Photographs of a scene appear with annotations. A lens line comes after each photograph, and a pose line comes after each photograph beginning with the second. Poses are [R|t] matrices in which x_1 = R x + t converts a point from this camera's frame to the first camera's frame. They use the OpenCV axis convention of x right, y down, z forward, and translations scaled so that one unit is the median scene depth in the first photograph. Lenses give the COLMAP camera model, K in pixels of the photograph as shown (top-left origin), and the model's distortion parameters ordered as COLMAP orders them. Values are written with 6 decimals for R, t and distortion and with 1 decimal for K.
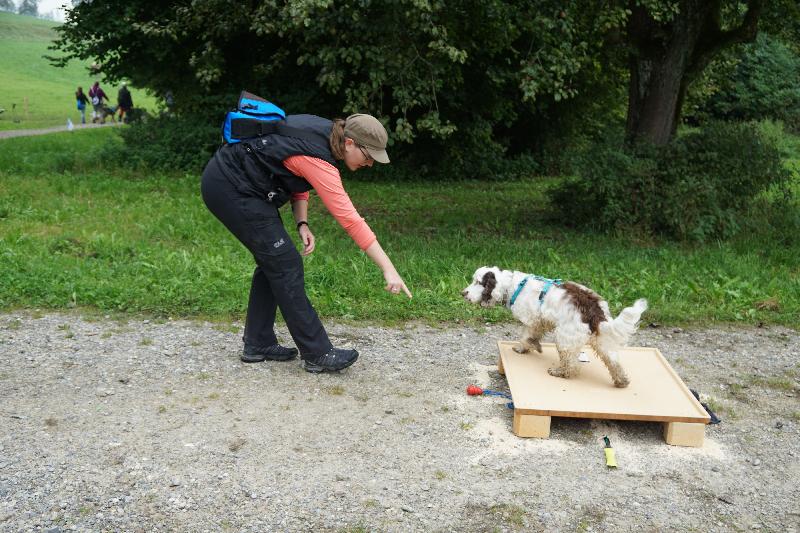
lens RADIAL K [[896.9, 0, 399.8], [0, 896.9, 268.4], [0, 0, 1]] dist [0.046013, 0.000000]
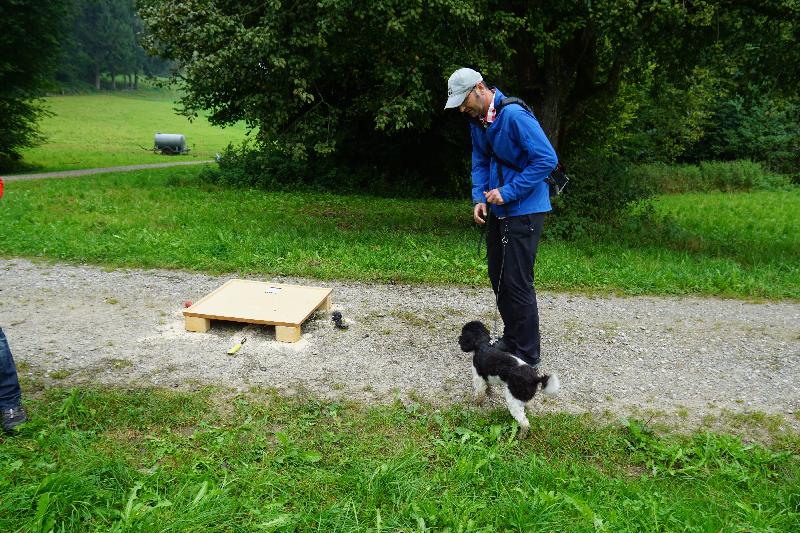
lens RADIAL K [[696.3, 0, 404.4], [0, 696.3, 281.7], [0, 0, 1]] dist [-0.069461, 0.114075]
pose [[0.985955, 0.038168, -0.162590, 0.348767], [-0.036602, 0.999250, 0.012617, 0.035094], [0.162950, -0.006489, 0.986613, -0.071948]]
